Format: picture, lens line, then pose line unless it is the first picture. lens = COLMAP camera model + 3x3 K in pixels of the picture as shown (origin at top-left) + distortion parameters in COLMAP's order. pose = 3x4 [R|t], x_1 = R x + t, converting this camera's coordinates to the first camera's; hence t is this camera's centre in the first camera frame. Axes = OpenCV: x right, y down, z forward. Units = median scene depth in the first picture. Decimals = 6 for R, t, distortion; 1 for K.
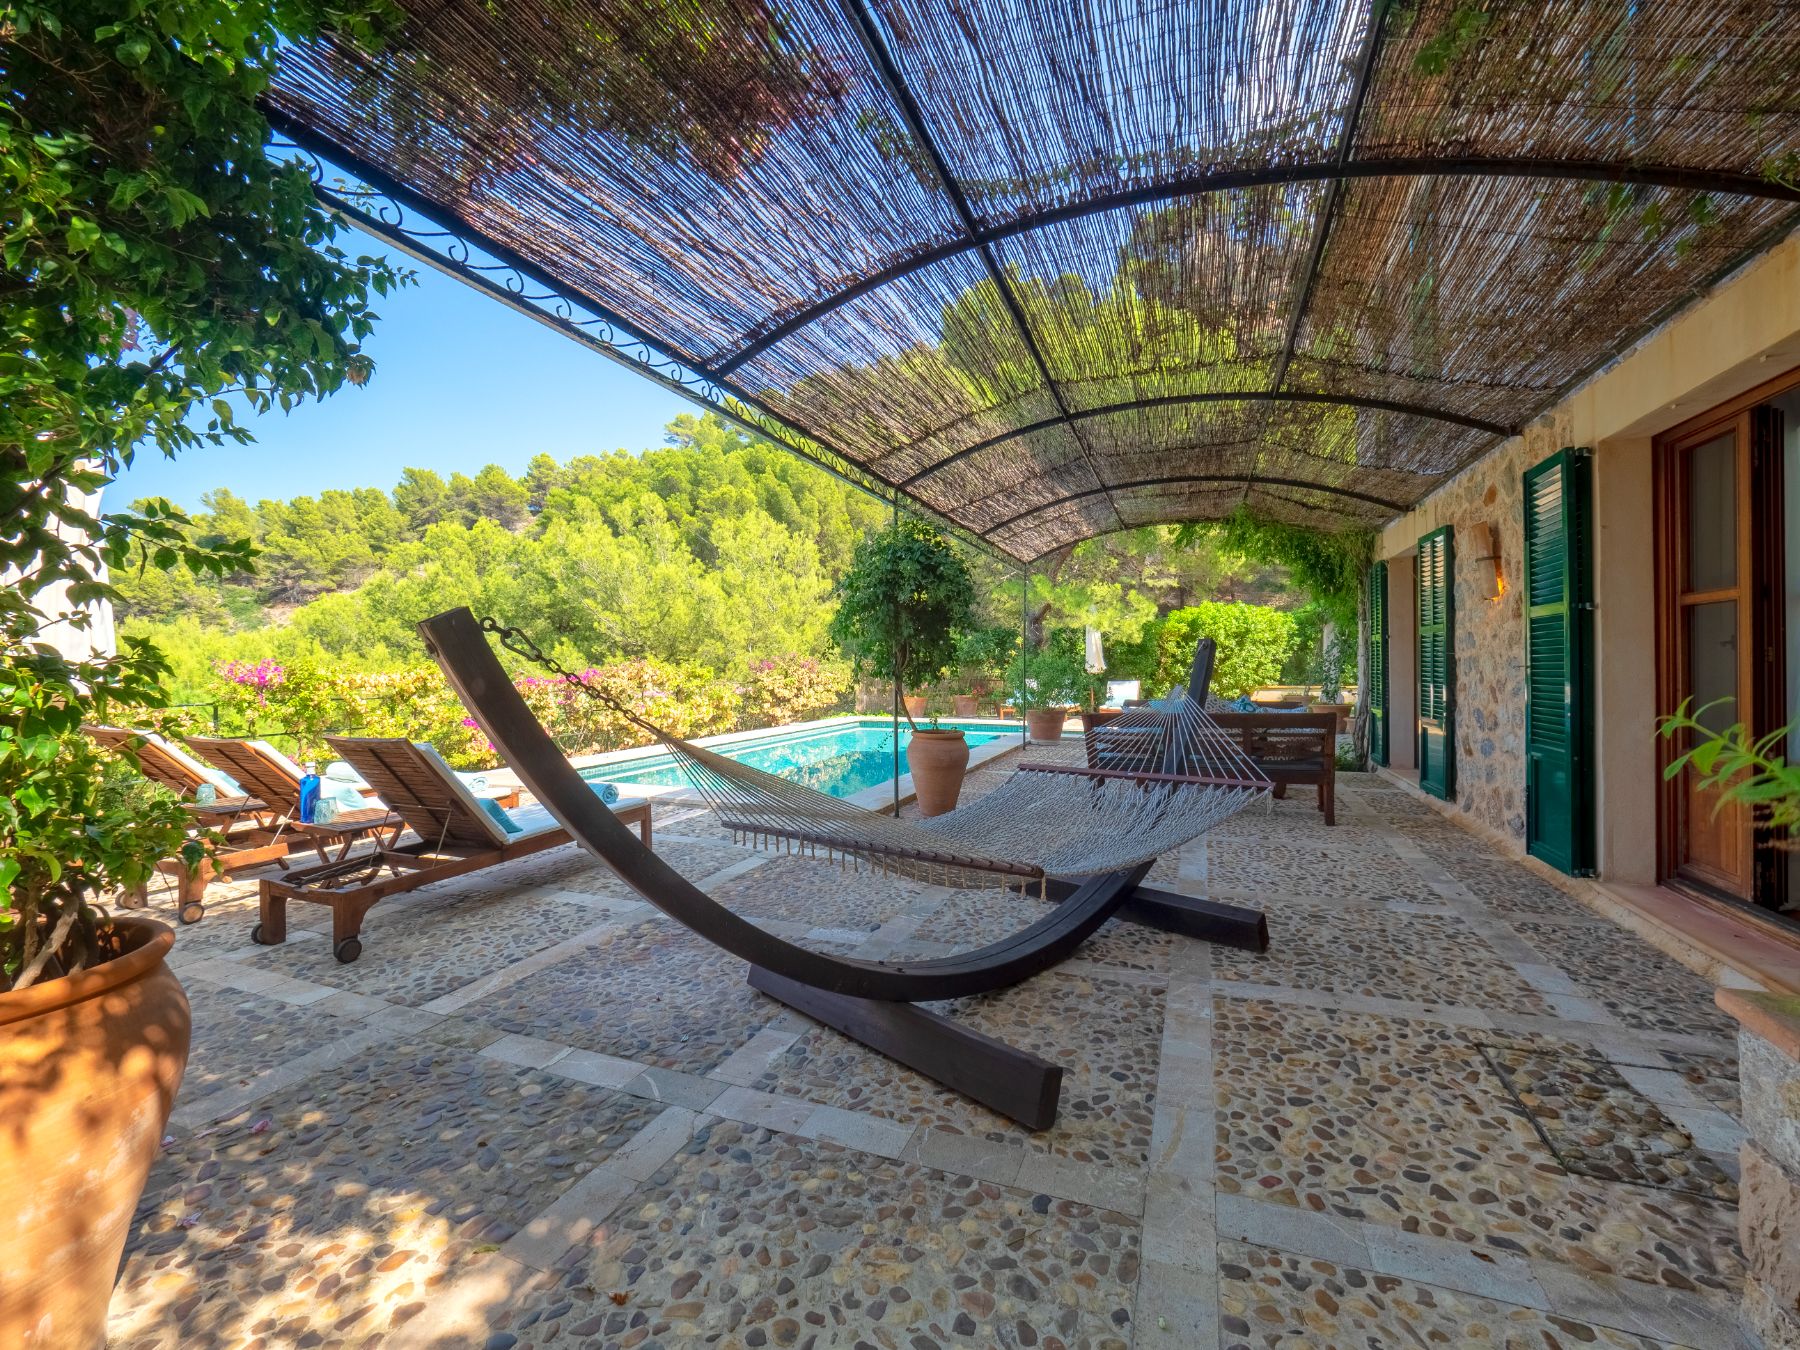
lens RADIAL K [[752.9, 0, 900.0], [0, 752.9, 675.0], [0, 0, 1]] dist [-0.008707, 0.000060]
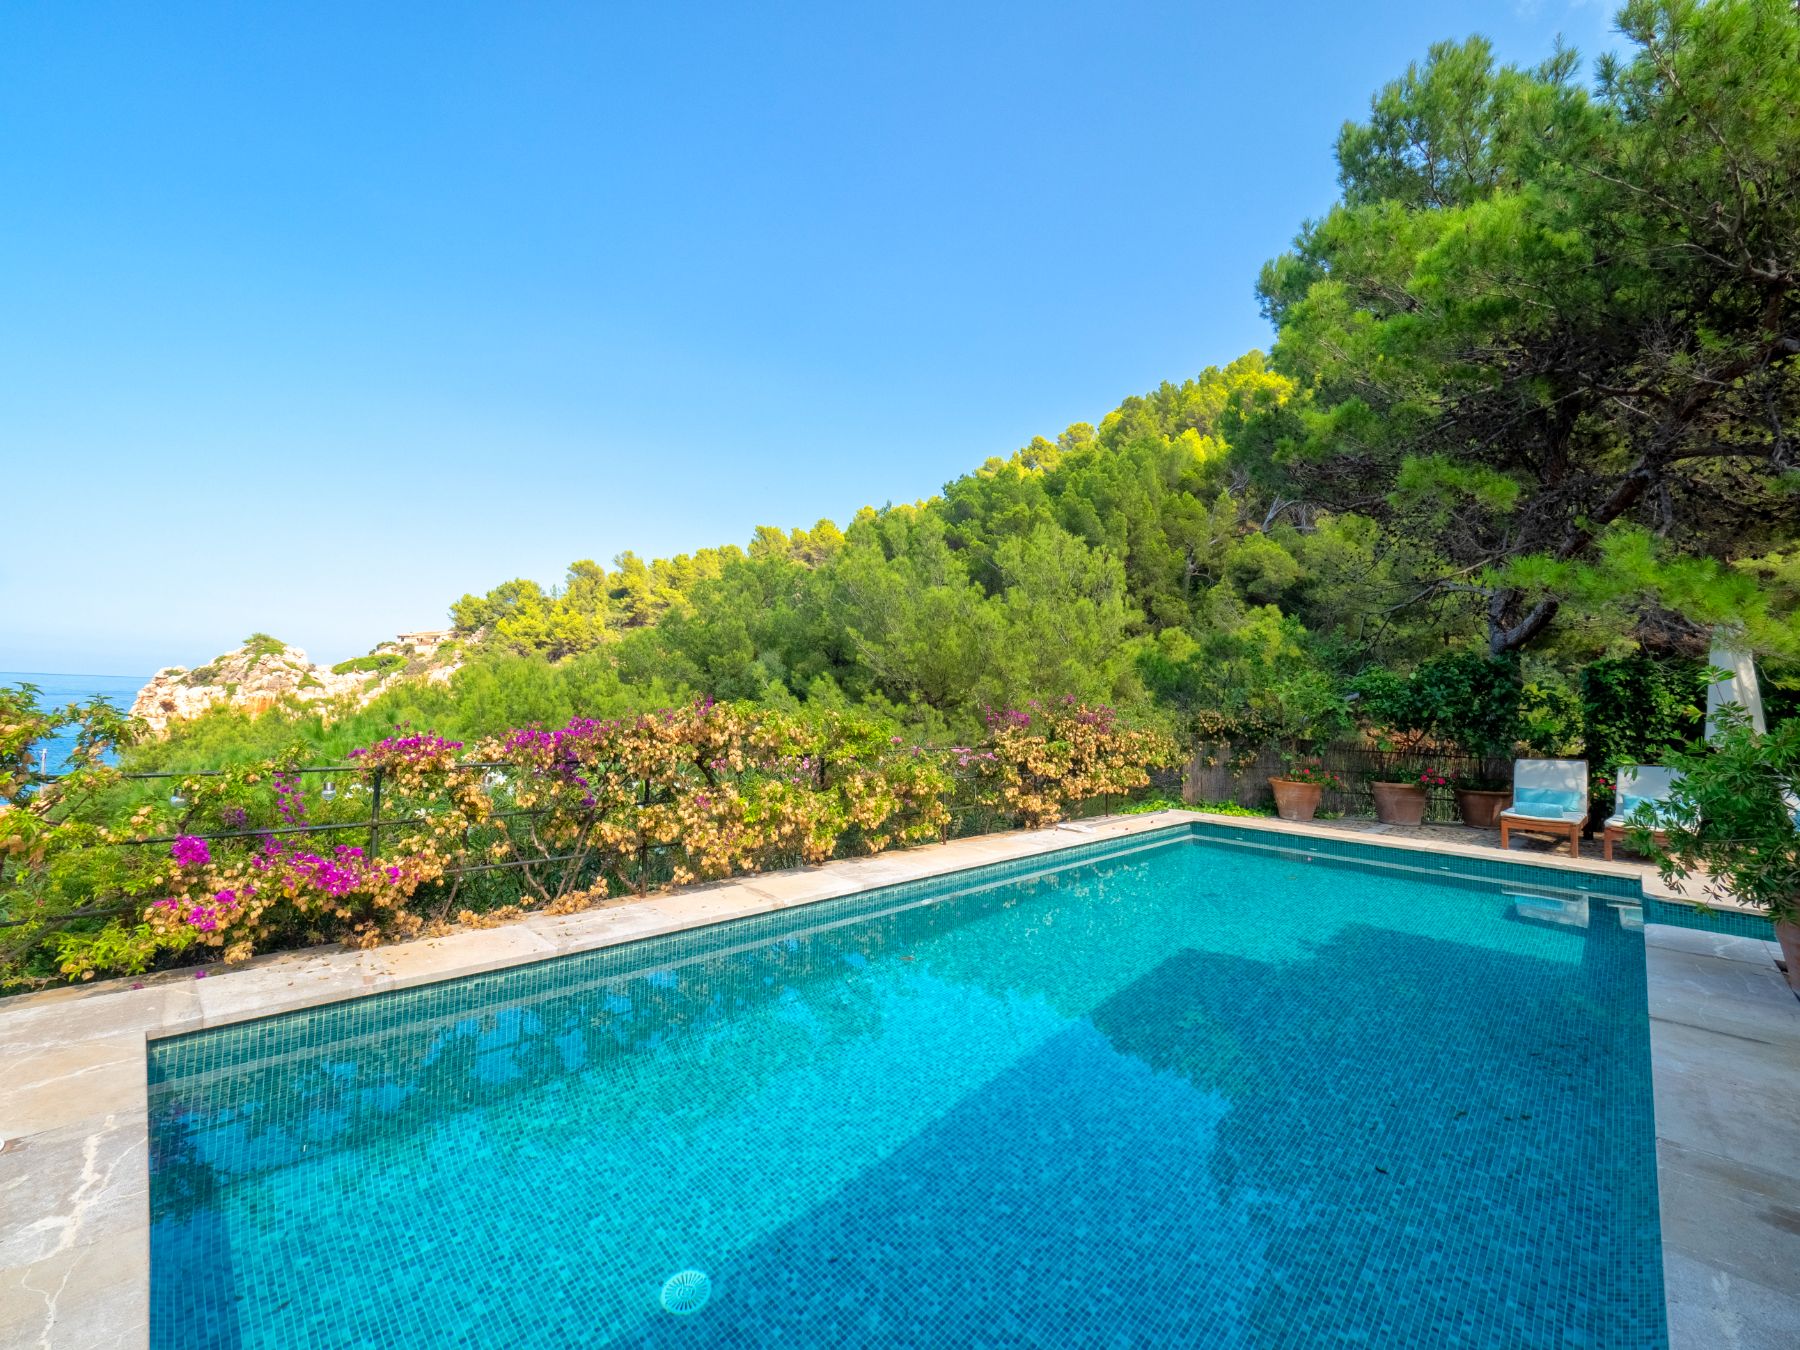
lens RADIAL K [[752.9, 0, 900.0], [0, 752.9, 675.0], [0, 0, 1]] dist [-0.008707, 0.000060]
pose [[0.921062, 0.016275, -0.389075, -0.018996], [-0.037934, 0.998124, -0.048049, -0.005880], [0.387564, 0.059015, 0.919952, 0.204863]]
